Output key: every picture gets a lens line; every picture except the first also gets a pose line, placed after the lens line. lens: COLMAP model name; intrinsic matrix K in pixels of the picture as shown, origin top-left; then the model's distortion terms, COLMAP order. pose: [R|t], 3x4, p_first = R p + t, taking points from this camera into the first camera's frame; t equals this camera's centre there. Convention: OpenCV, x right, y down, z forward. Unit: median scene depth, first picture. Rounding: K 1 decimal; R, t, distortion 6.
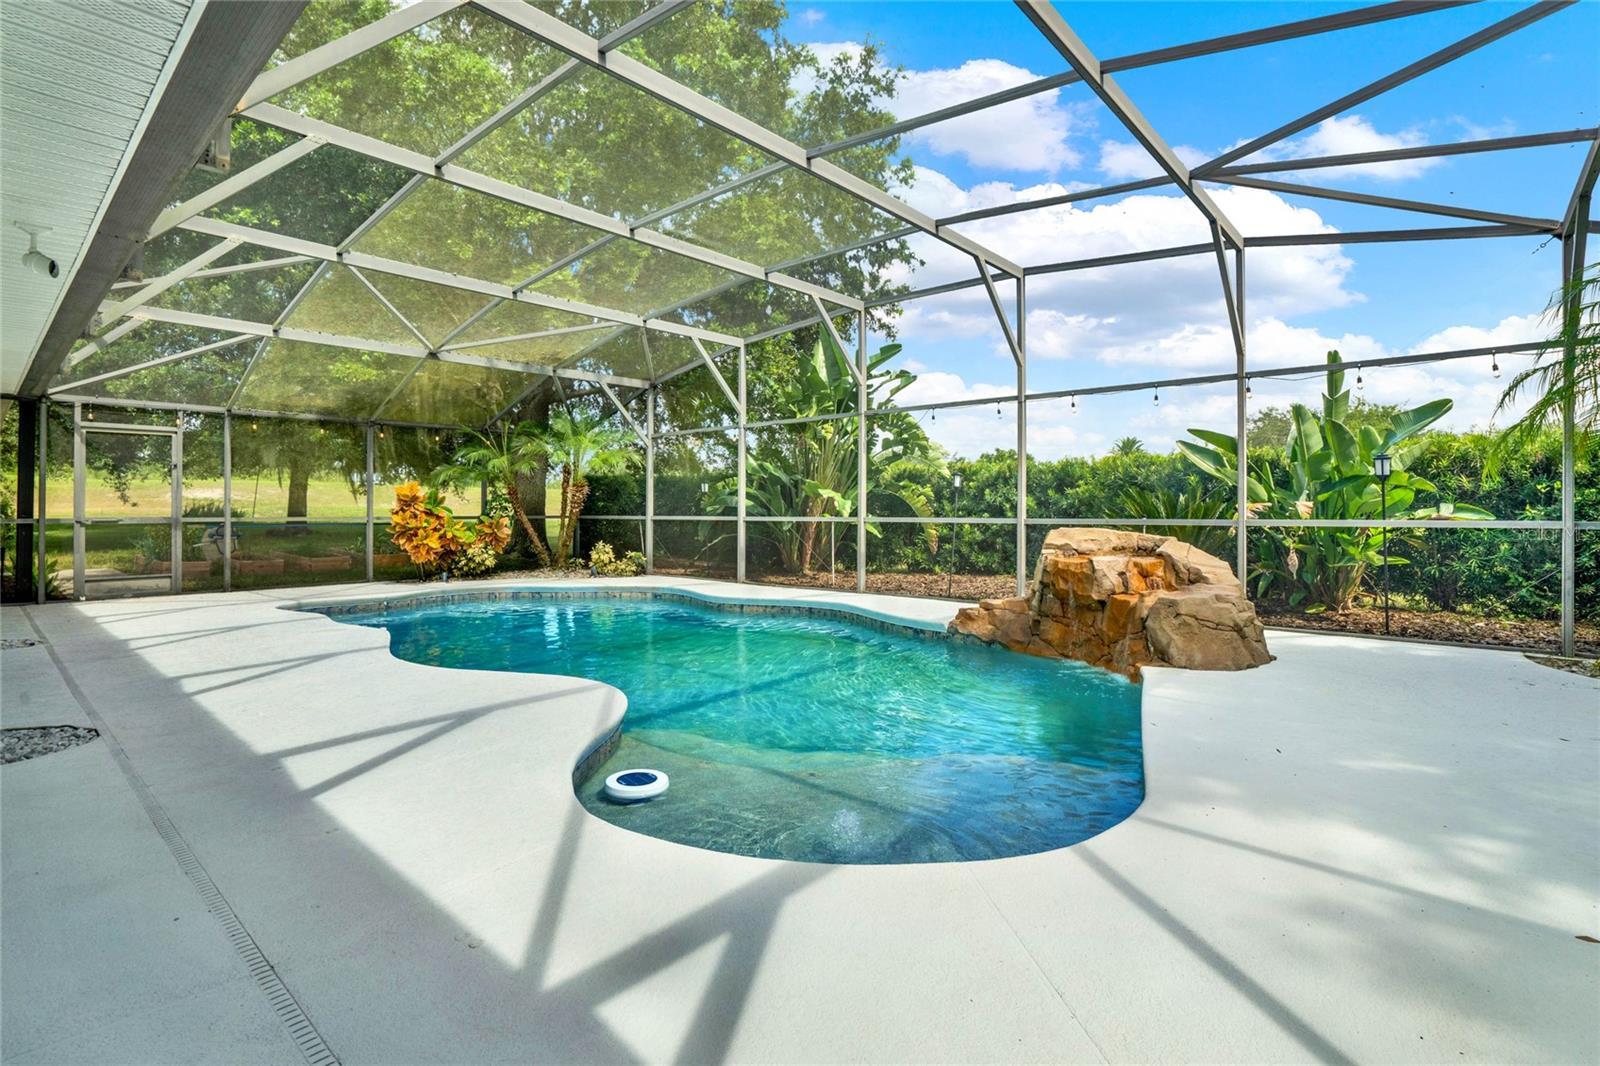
lens RADIAL K [[778.9, 0, 792.4], [0, 778.9, 505.8], [0, 0, 1]] dist [-0.024939, 0.000209]
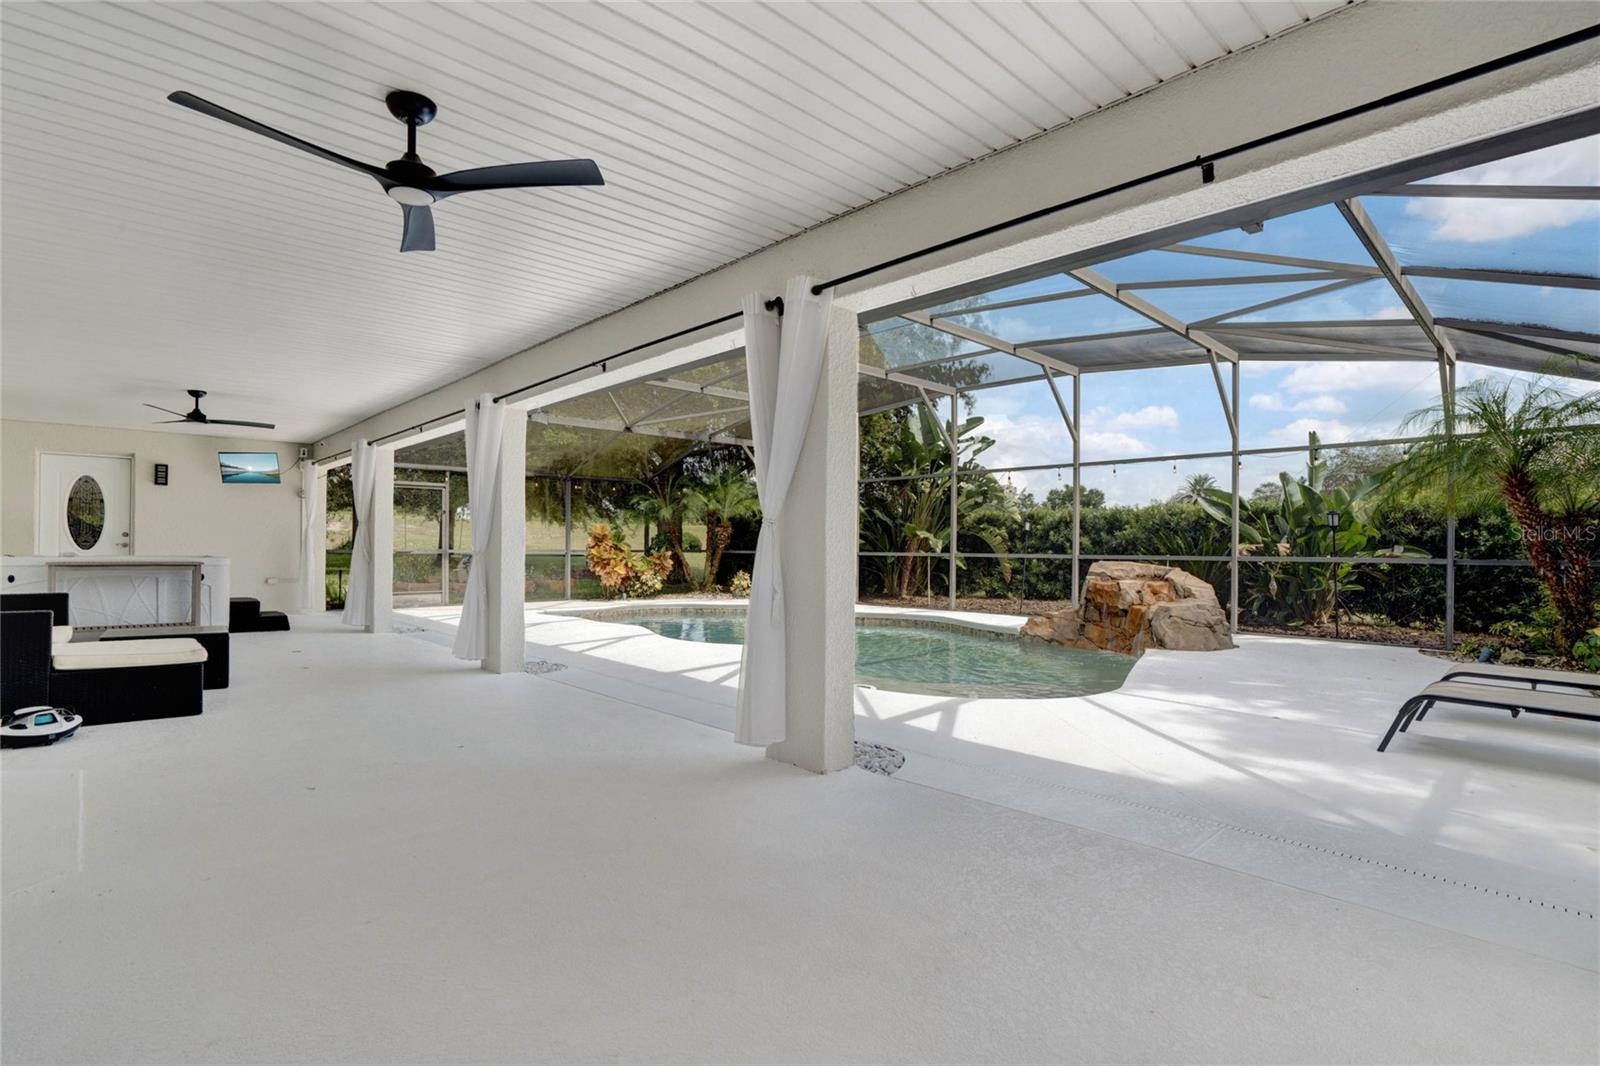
lens RADIAL K [[778.9, 0, 798.7], [0, 778.9, 546.6], [0, 0, 1]] dist [-0.024939, 0.000209]
pose [[0.997108, 0.006129, -0.075753, -0.065550], [-0.005596, 0.999958, 0.007246, -0.003762], [0.075794, -0.006801, 0.997100, -0.301986]]
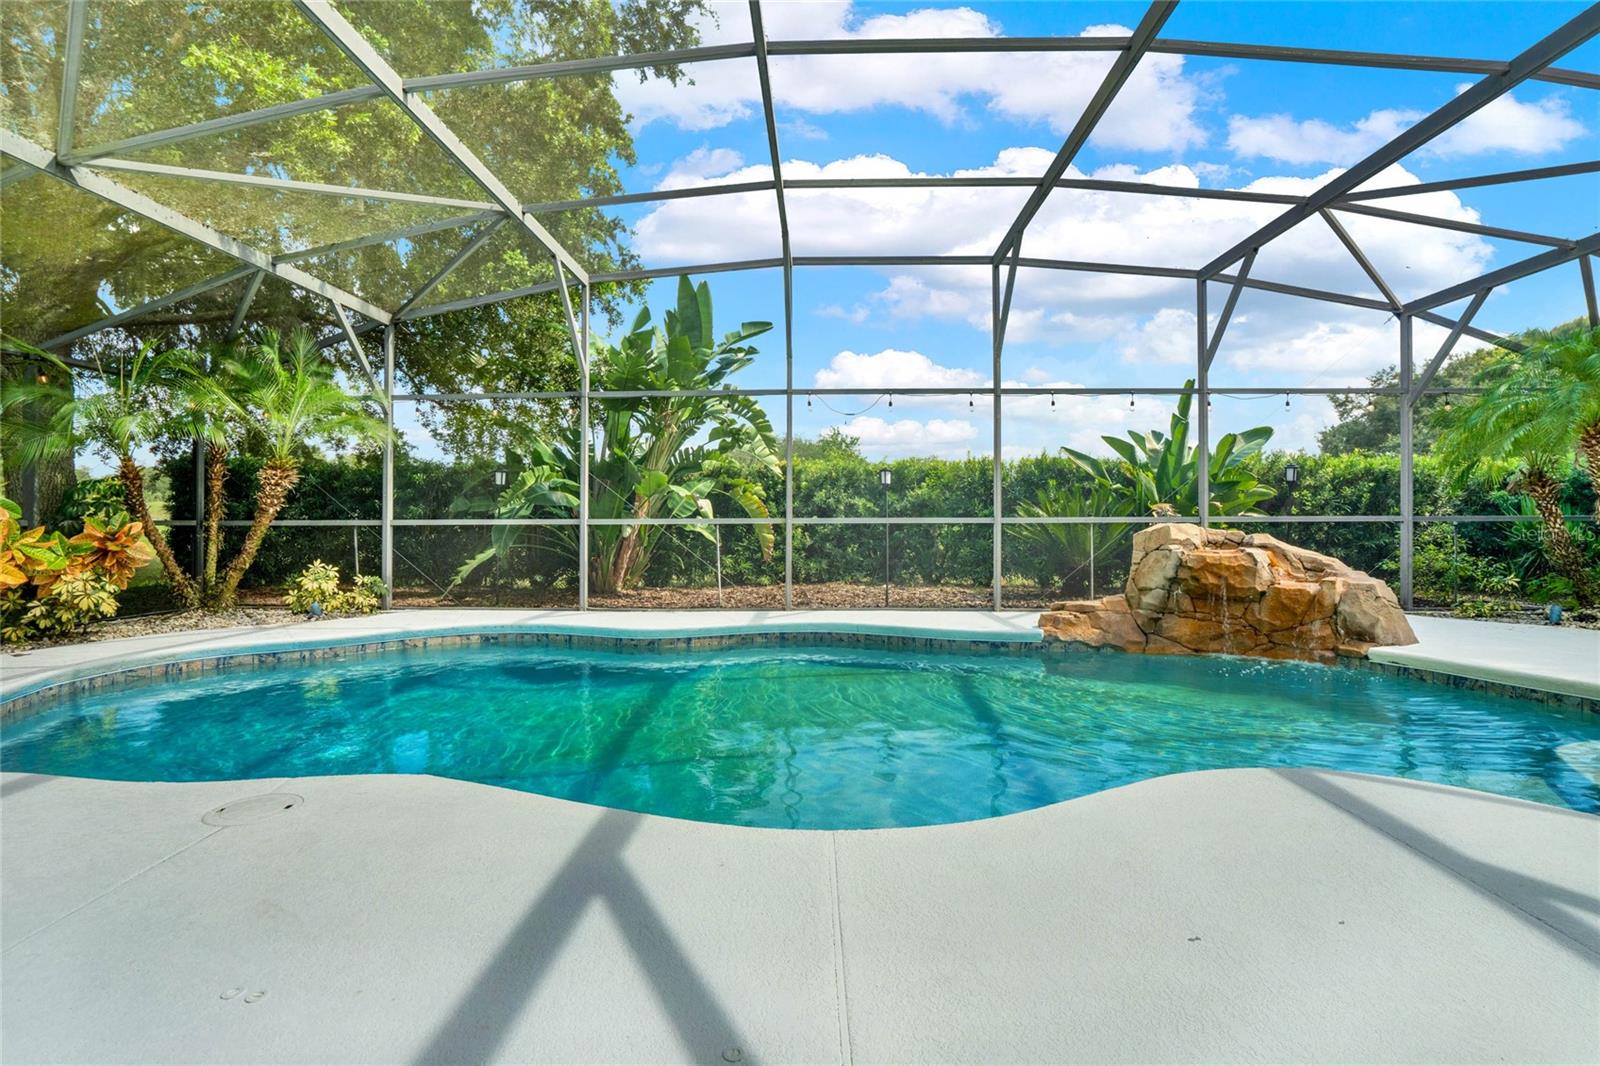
lens RADIAL K [[778.9, 0, 791.1], [0, 778.9, 525.1], [0, 0, 1]] dist [-0.024939, 0.000209]
pose [[0.761113, -0.004159, 0.648606, -0.413014], [-0.001257, 0.999968, 0.007887, 0.014579], [-0.648618, -0.006819, 0.761083, 0.347794]]
